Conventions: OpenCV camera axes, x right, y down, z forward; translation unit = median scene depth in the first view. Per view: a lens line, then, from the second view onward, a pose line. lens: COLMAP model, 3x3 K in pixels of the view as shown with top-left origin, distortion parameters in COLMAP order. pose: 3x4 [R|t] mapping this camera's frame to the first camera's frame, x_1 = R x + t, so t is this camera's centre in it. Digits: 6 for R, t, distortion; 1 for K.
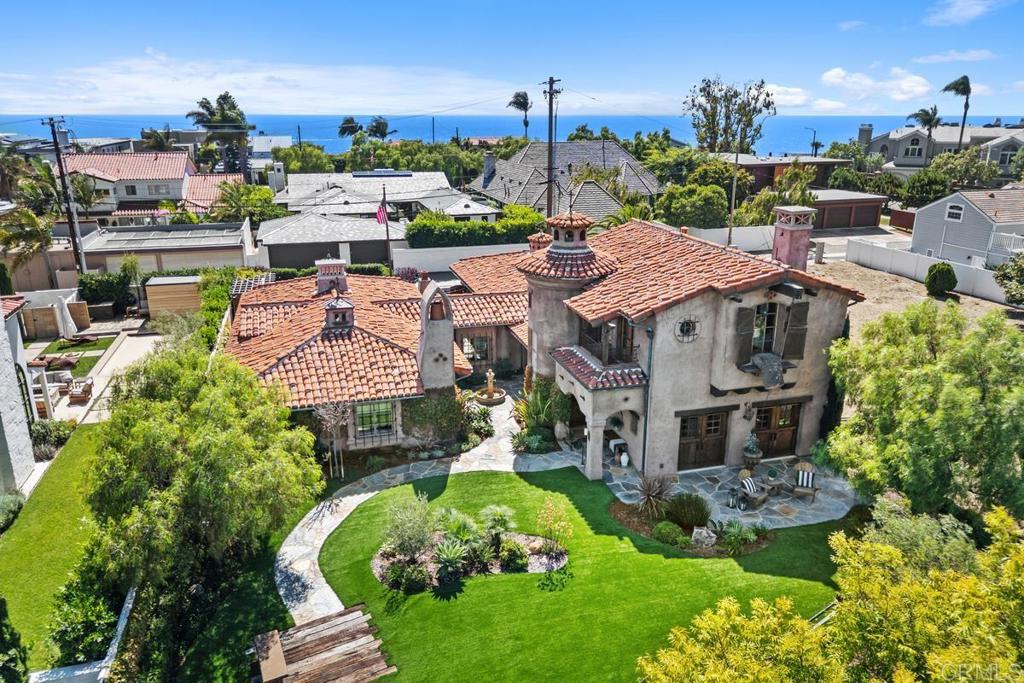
lens RADIAL K [[708.4, 0, 497.0], [0, 708.4, 339.9], [0, 0, 1]] dist [0.073430, -0.080529]
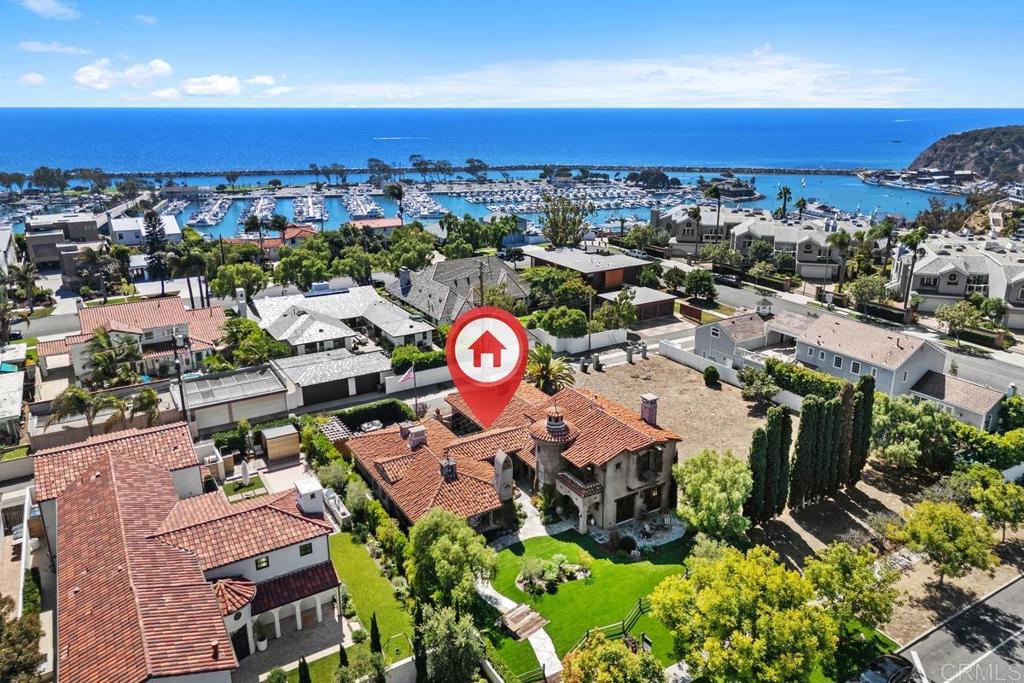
lens RADIAL K [[722.6, 0, 497.2], [0, 722.6, 325.3], [0, 0, 1]] dist [0.076533, -0.076735]
pose [[0.964796, -0.081714, 0.249984, -0.656477], [0.084438, 0.996429, -0.000173, -0.491181], [-0.249077, 0.021275, 0.968250, -1.203017]]
